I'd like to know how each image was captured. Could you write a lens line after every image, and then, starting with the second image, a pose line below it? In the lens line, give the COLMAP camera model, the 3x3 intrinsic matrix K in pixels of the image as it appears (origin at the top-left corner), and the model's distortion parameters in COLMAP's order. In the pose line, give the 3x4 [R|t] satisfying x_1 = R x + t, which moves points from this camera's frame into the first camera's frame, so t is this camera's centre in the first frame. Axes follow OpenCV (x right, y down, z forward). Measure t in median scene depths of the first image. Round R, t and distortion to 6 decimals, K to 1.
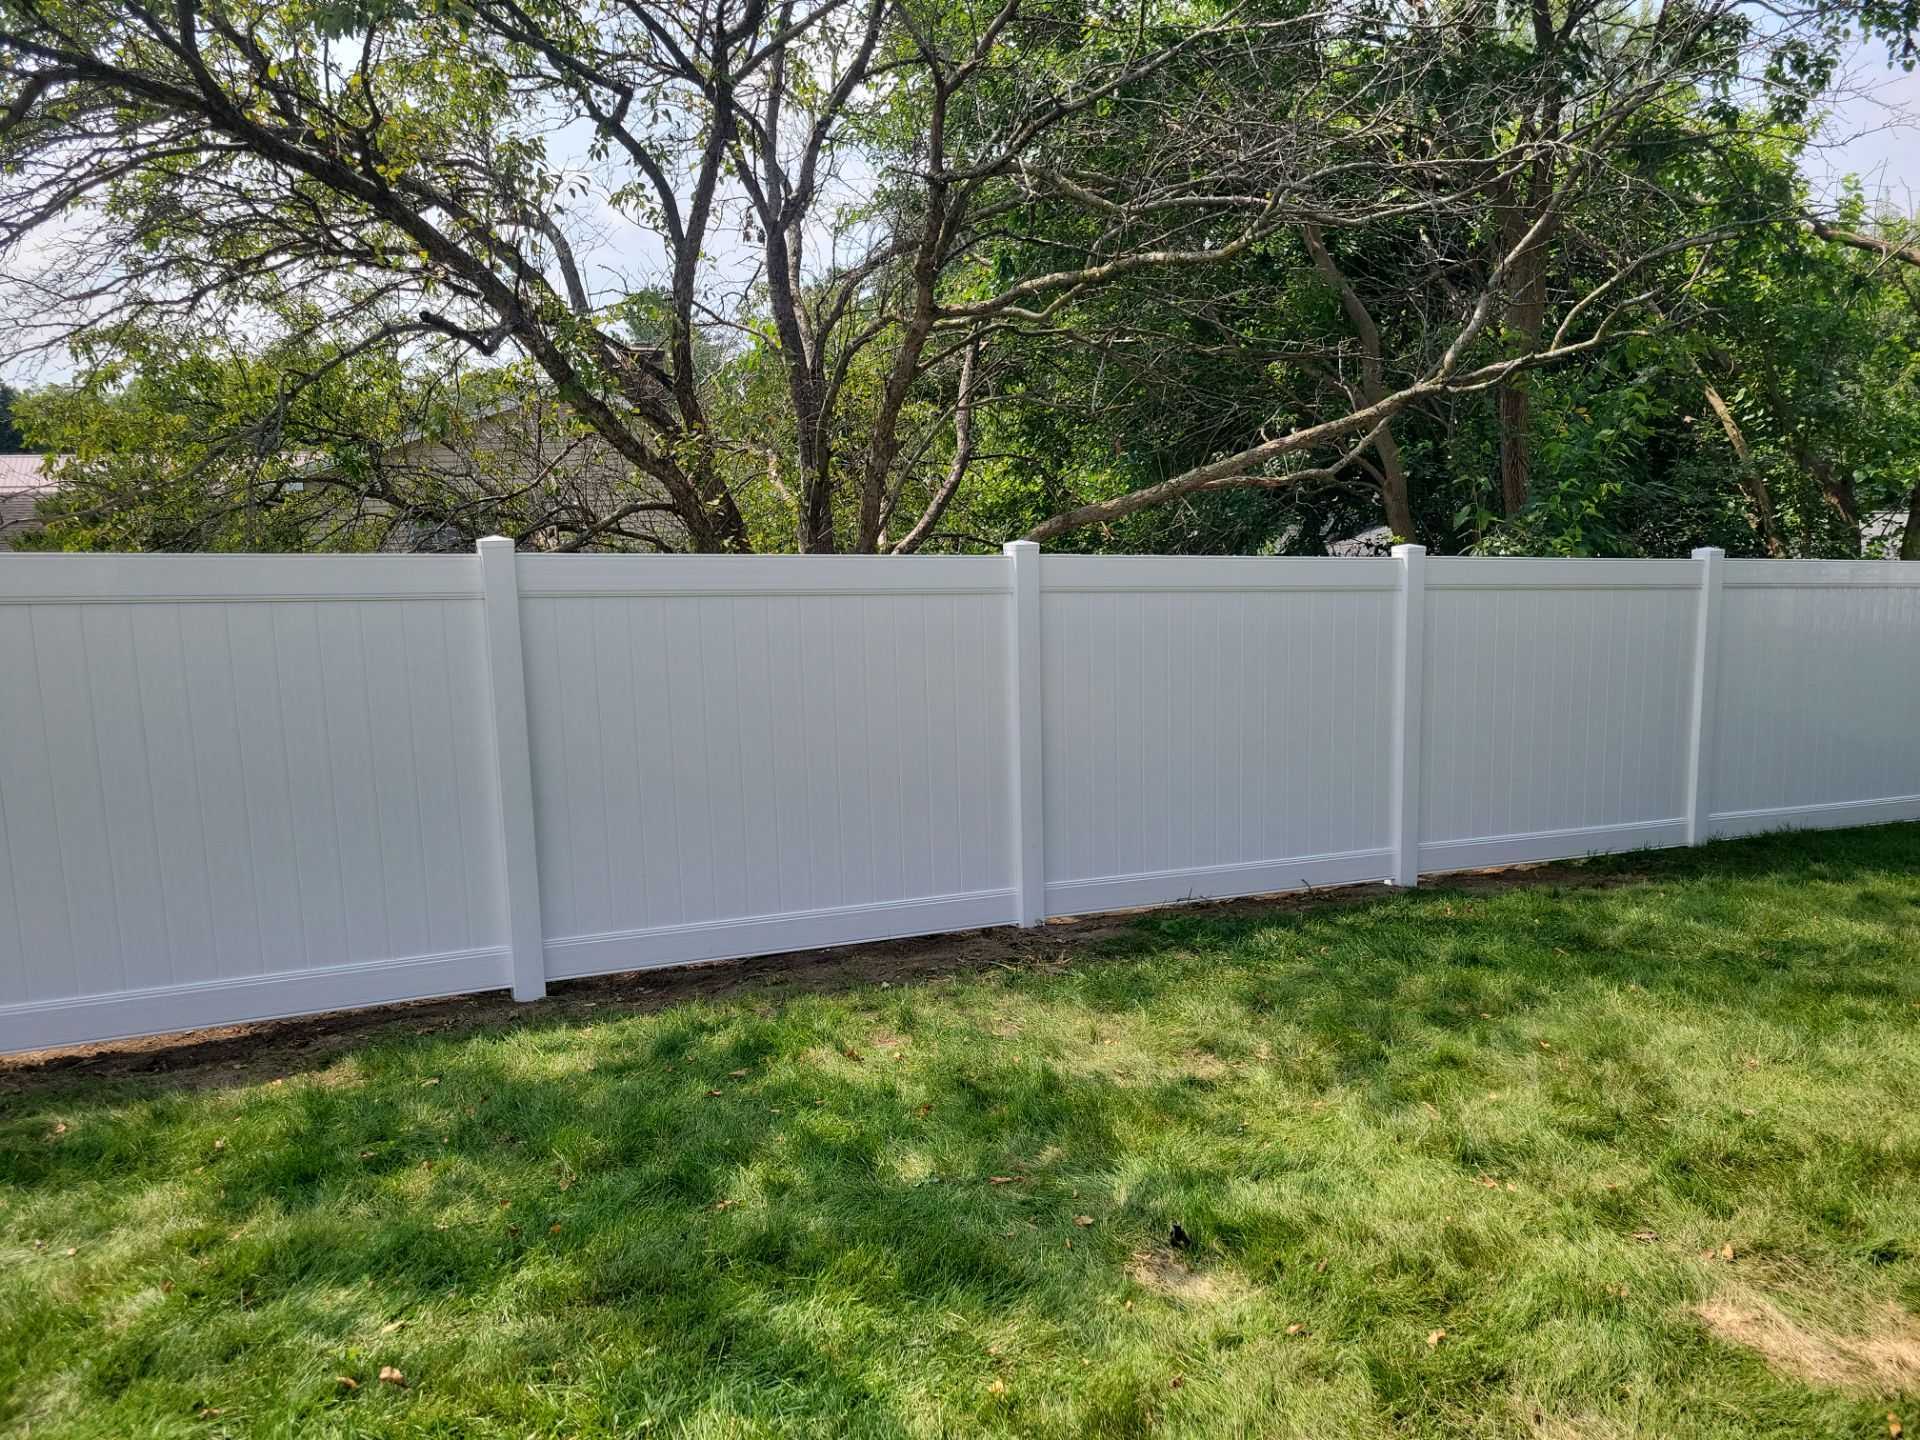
lens RADIAL K [[1407.9, 0, 961.1], [0, 1407.9, 724.8], [0, 0, 1]] dist [0.044171, -0.026160]
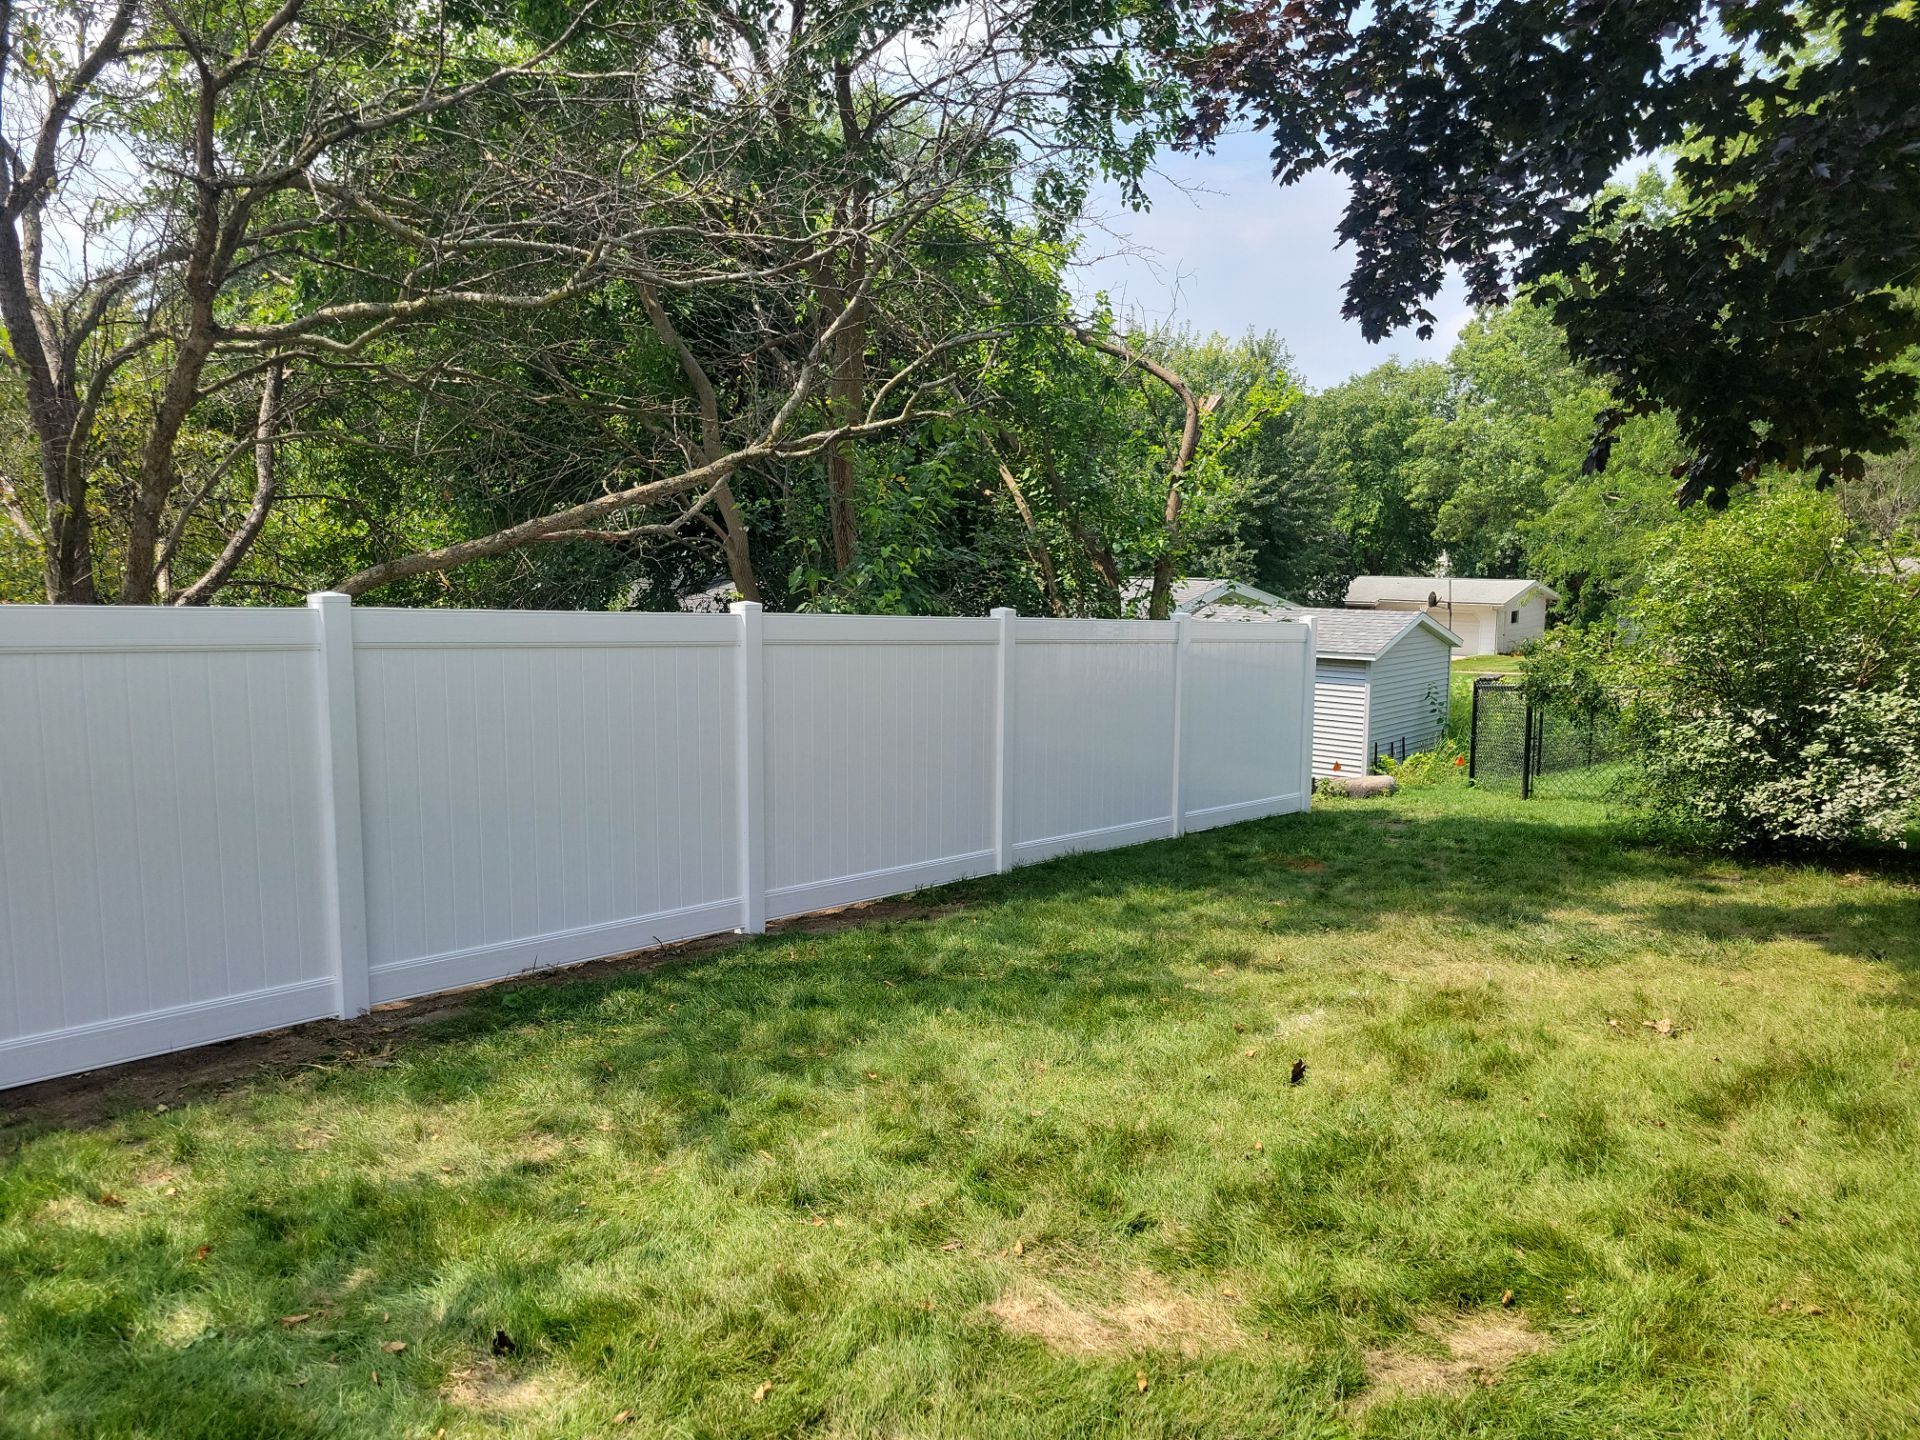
lens RADIAL K [[1407.9, 0, 943.9], [0, 1407.9, 751.8], [0, 0, 1]] dist [0.044171, -0.026160]
pose [[0.909272, -0.033926, 0.414818, 0.017101], [0.040970, 0.999128, -0.008092, -0.003631], [-0.414182, 0.024353, 0.909868, 0.006205]]
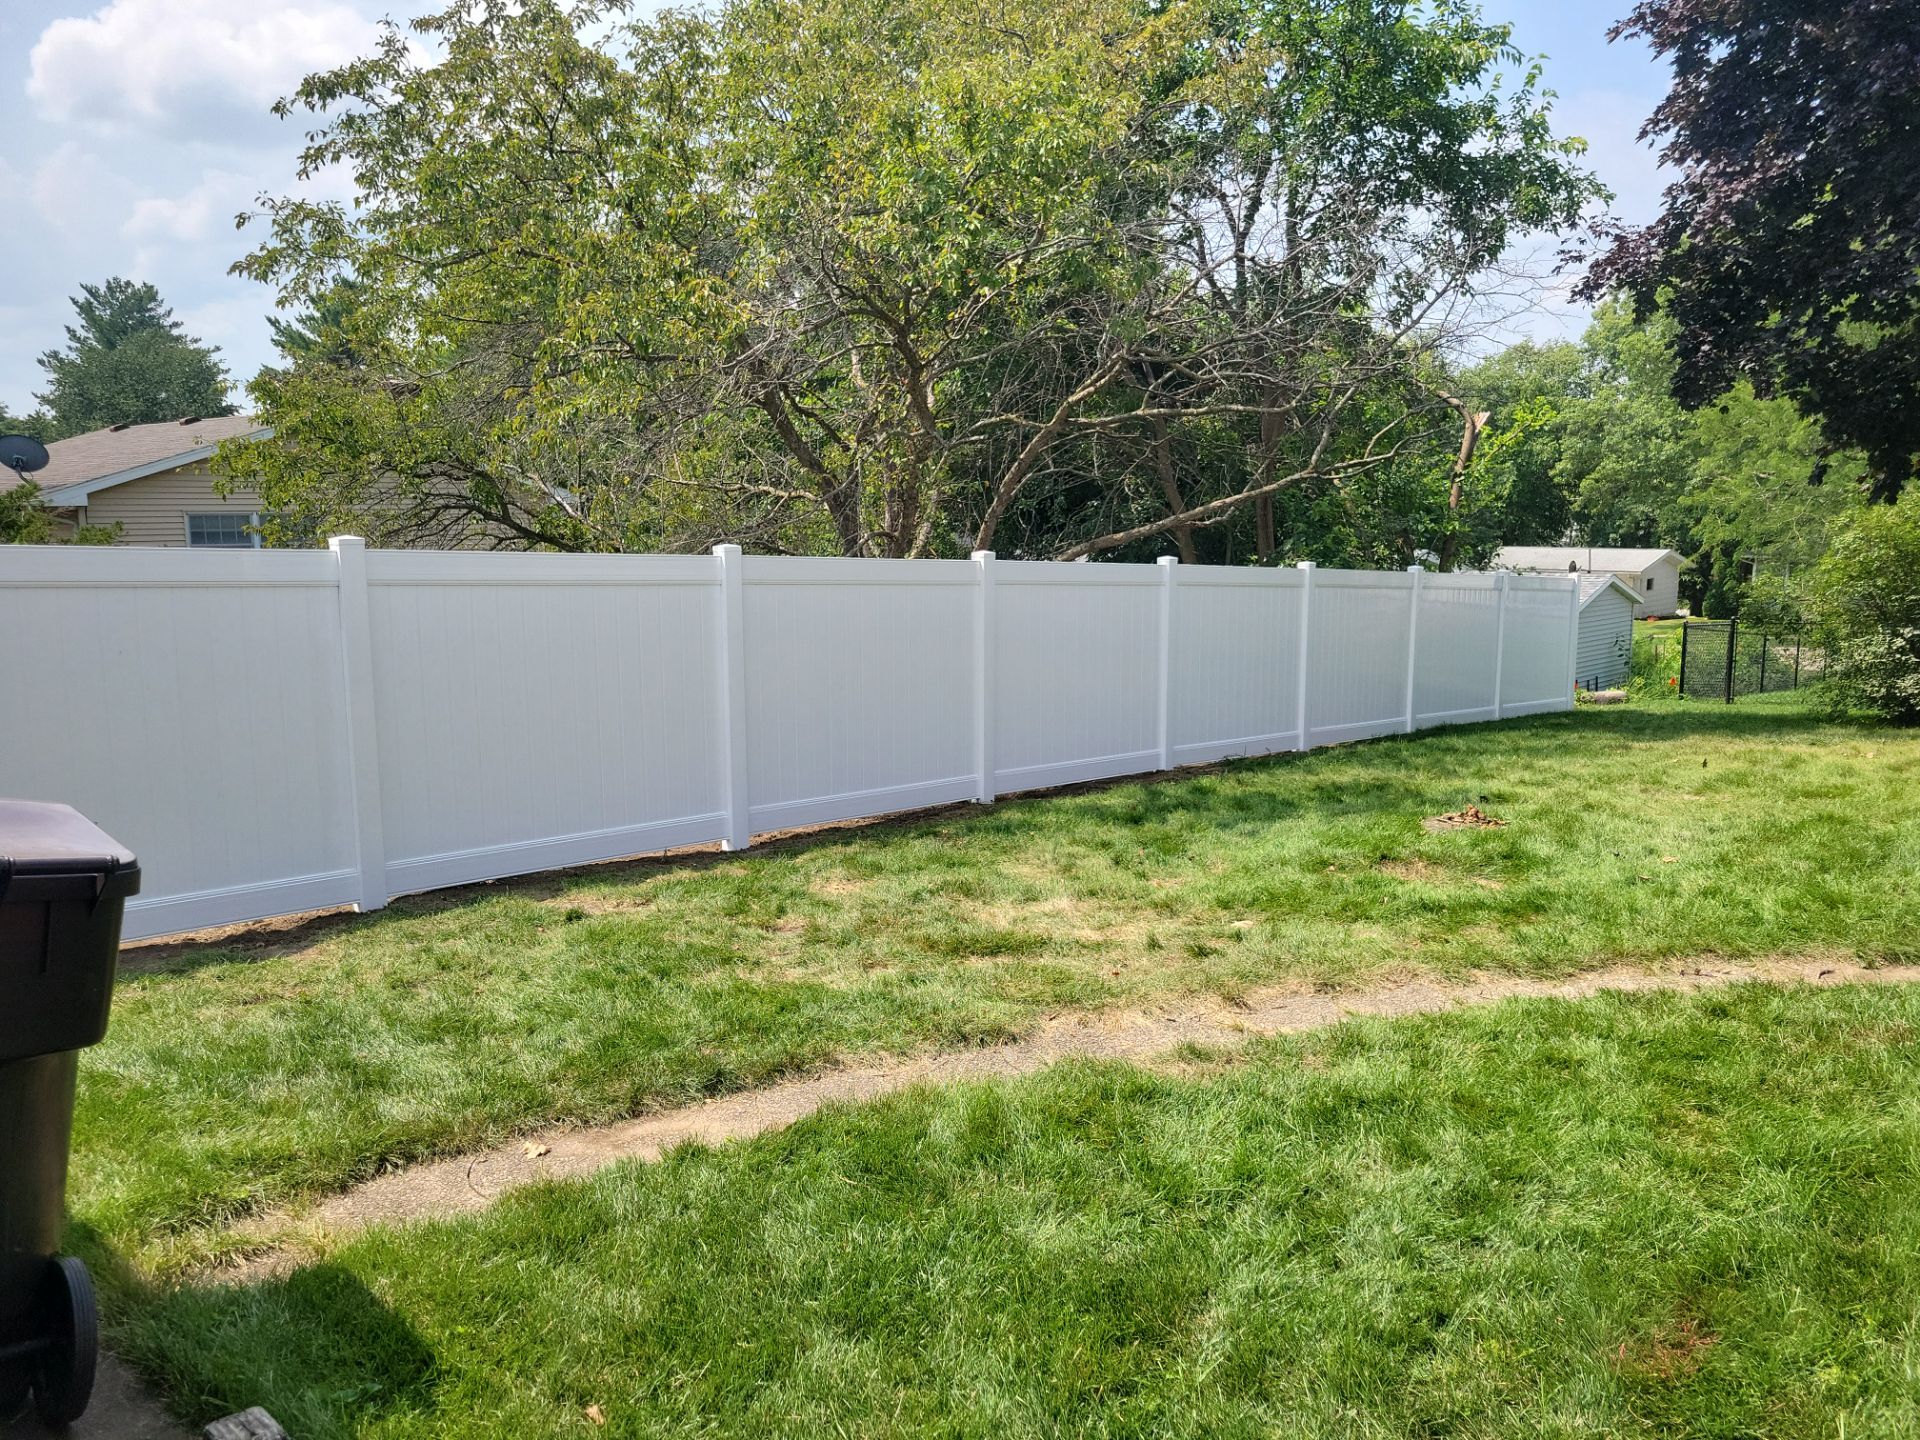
lens RADIAL K [[1407.9, 0, 958.4], [0, 1407.9, 727.3], [0, 0, 1]] dist [0.044171, -0.026160]
pose [[0.930255, -0.027089, 0.365911, -0.806125], [0.030954, 0.999510, -0.004701, 0.083948], [-0.365605, 0.015699, 0.930638, -0.542787]]
